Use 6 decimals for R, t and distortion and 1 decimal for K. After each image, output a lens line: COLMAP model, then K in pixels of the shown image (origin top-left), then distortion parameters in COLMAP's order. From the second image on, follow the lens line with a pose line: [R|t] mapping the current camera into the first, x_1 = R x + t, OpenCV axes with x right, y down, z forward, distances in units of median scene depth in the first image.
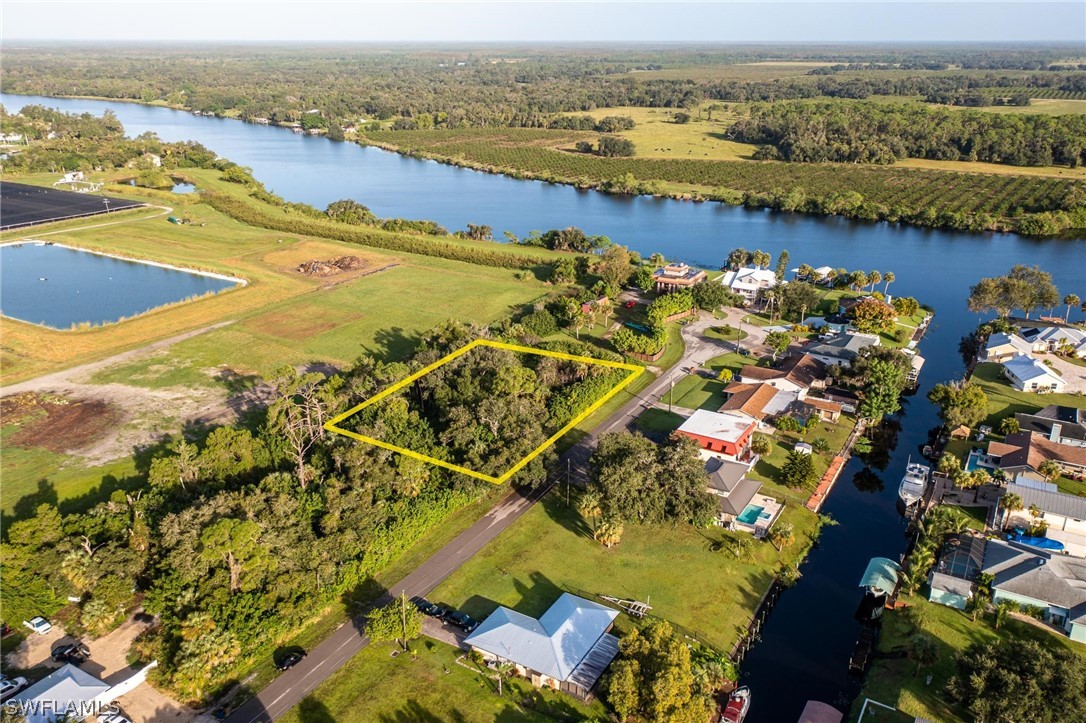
lens RADIAL K [[867.0, 0, 557.9], [0, 867.0, 361.3], [0, 0, 1]] dist [0.004065, 0.011784]
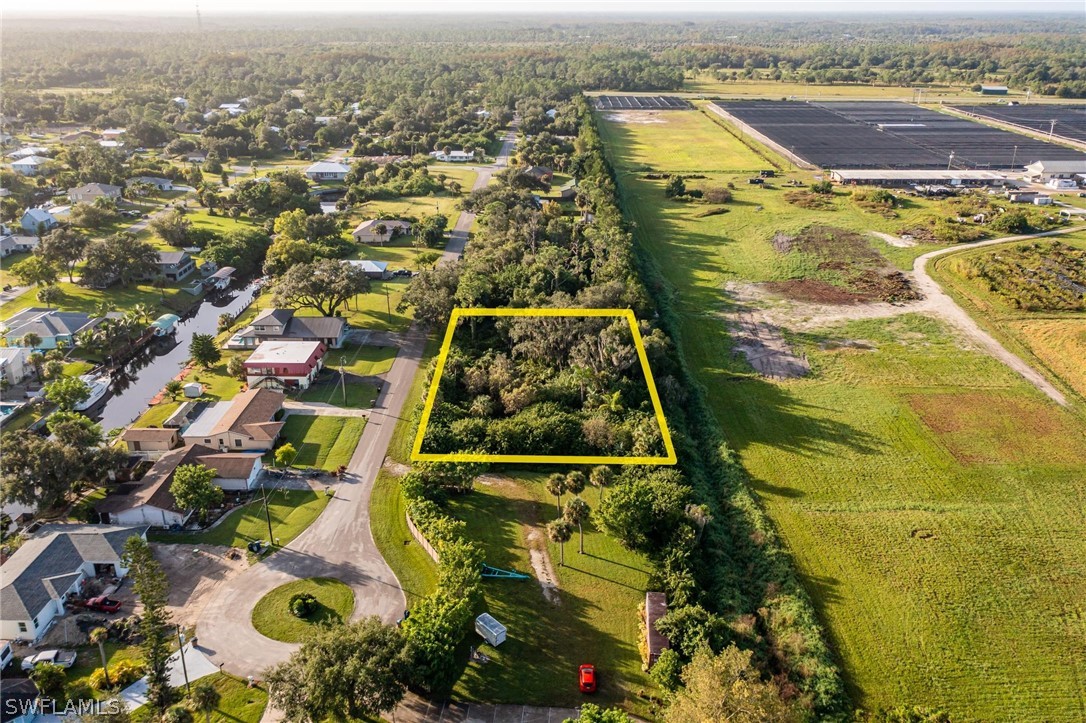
lens RADIAL K [[867.0, 0, 557.9], [0, 867.0, 361.3], [0, 0, 1]] dist [0.004065, 0.011784]
pose [[-0.871122, 0.170307, -0.460590, 0.154240], [-0.186099, 0.753483, 0.630579, -0.250475], [0.454439, 0.635026, -0.624682, 0.740143]]
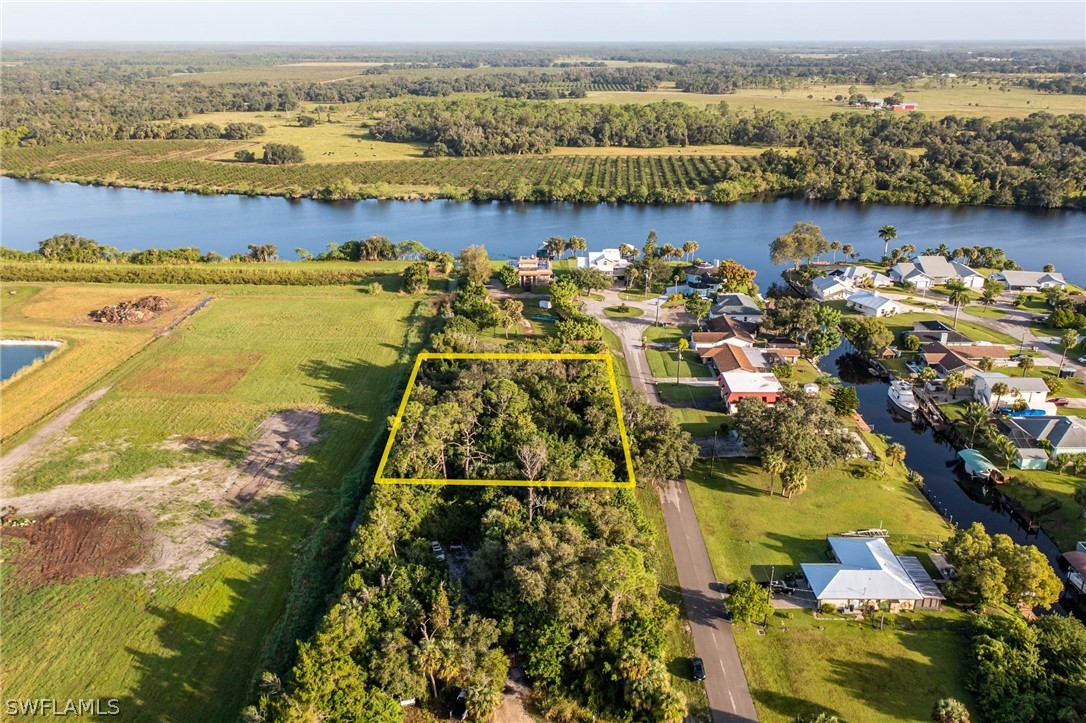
lens RADIAL K [[867.0, 0, 557.9], [0, 867.0, 361.3], [0, 0, 1]] dist [0.004065, 0.011784]
pose [[0.866014, -0.176124, 0.467975, -0.233518], [0.176330, 0.983357, 0.043783, -0.019585], [-0.467897, 0.044602, 0.882657, 0.052160]]
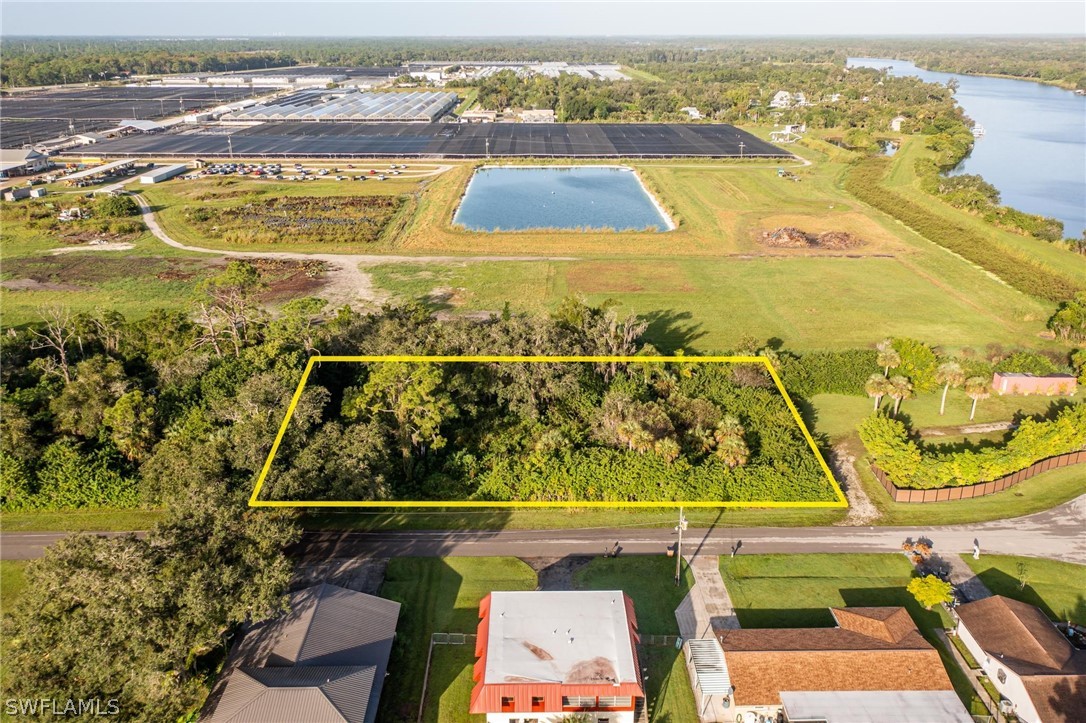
lens RADIAL K [[870.4, 0, 543.0], [0, 870.4, 361.5], [0, 0, 1]] dist [0.003297, 0.008128]
pose [[0.500853, 0.297646, -0.812744, 0.202283], [-0.296679, 0.941162, 0.161848, -0.048513], [0.813098, 0.160062, 0.559689, 0.310811]]
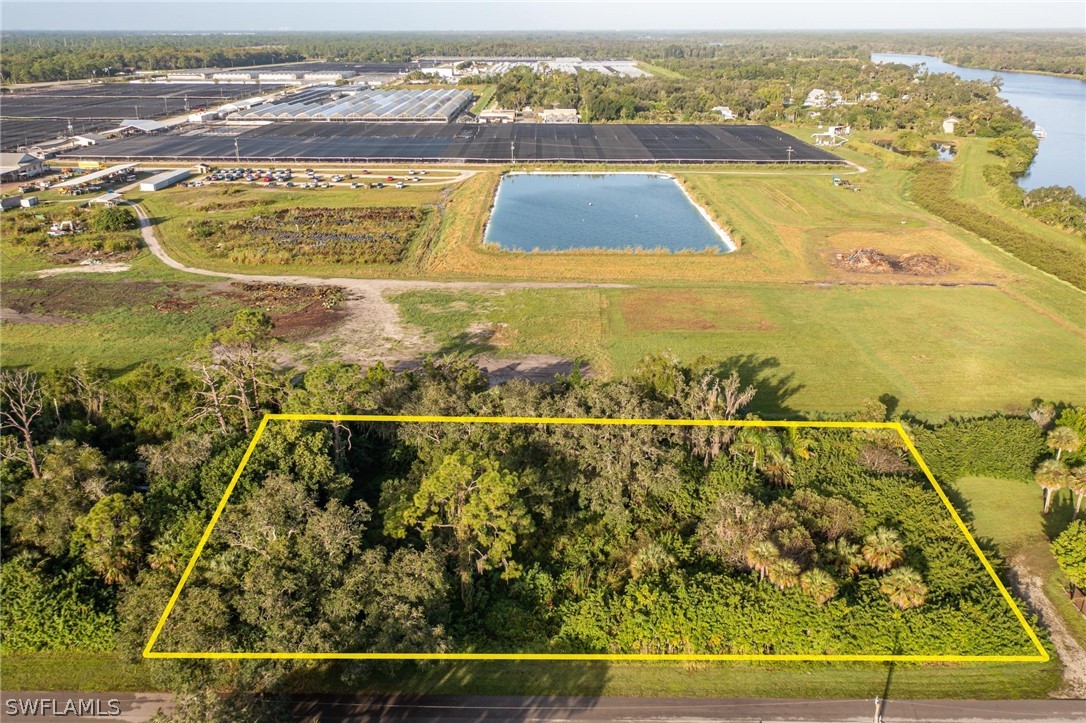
lens RADIAL K [[878.5, 0, 526.1], [0, 878.5, 359.4], [0, 0, 1]] dist [0.006494, 0.004314]
pose [[0.478716, 0.302133, -0.824346, 0.135541], [-0.301175, 0.938463, 0.169060, -0.053391], [0.824697, 0.167340, 0.540252, 0.322102]]
